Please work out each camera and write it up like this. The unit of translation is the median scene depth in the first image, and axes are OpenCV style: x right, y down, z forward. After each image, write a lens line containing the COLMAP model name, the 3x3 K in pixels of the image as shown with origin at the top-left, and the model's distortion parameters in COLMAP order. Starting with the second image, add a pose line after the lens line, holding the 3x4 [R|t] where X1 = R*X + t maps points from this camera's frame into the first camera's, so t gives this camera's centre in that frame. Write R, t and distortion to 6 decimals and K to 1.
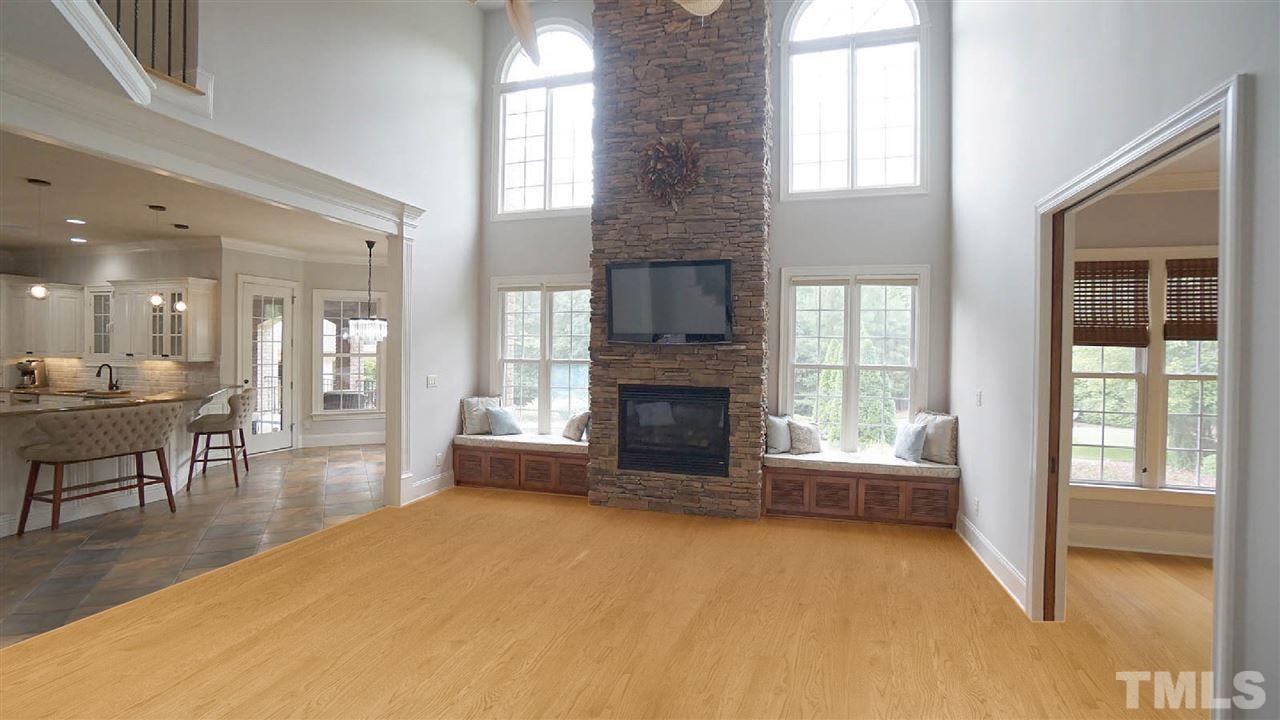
lens RADIAL K [[564.0, 0, 630.0], [0, 564.0, 358.5], [0, 0, 1]] dist [-0.069937, 0.027066]
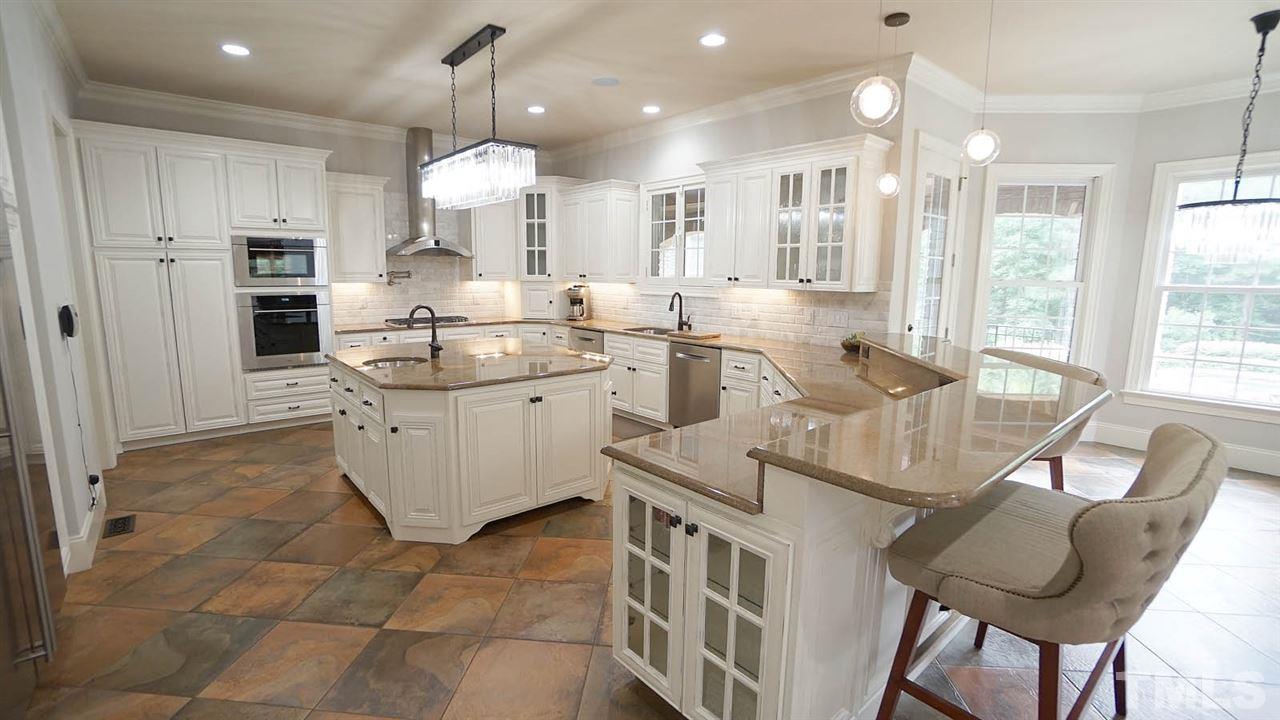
lens RADIAL K [[564.0, 0, 630.0], [0, 564.0, 358.5], [0, 0, 1]] dist [-0.069937, 0.027066]
pose [[0.838529, 0.078117, -0.539229, -0.618521], [-0.005317, 0.990795, 0.135267, -0.003080], [0.544832, -0.110559, 0.831225, 0.353453]]
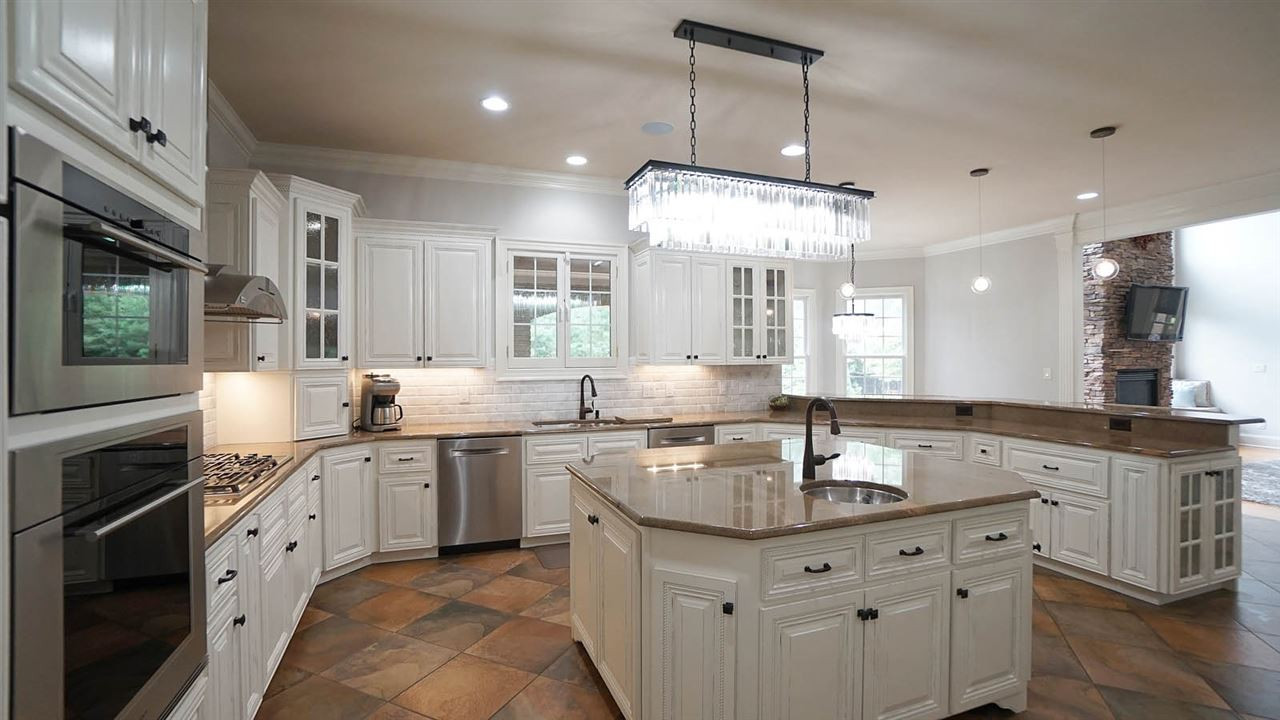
lens RADIAL K [[564.0, 0, 630.0], [0, 564.0, 358.5], [0, 0, 1]] dist [-0.069937, 0.027066]
pose [[0.798524, -0.018168, 0.601689, -1.291506], [0.024023, 0.999710, -0.001696, -0.005529], [-0.601483, 0.015809, 0.798729, 0.473699]]
